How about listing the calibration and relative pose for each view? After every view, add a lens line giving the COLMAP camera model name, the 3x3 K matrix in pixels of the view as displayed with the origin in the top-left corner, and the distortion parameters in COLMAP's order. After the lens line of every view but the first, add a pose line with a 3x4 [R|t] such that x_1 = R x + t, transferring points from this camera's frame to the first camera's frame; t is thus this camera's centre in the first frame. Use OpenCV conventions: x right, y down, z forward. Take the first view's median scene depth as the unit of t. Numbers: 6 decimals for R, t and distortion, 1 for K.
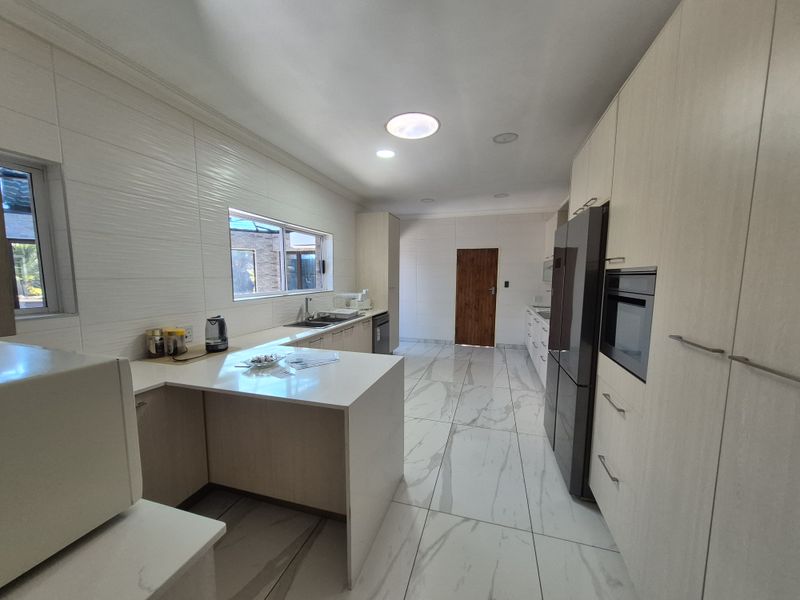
lens RADIAL K [[312.9, 0, 397.1], [0, 312.9, 309.4], [0, 0, 1]] dist [0.001321, -0.000211]
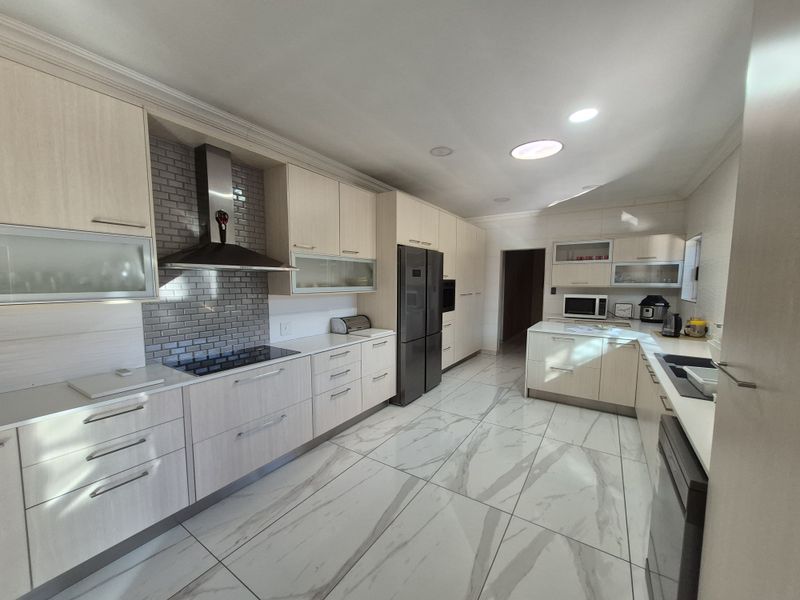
lens RADIAL K [[312.9, 0, 397.1], [0, 312.9, 309.4], [0, 0, 1]] dist [0.001321, -0.000211]
pose [[-0.958581, -0.030560, 0.283177, 0.150432], [0.026792, 0.980144, 0.196467, -0.208388], [-0.283558, 0.195917, -0.938729, 1.869375]]
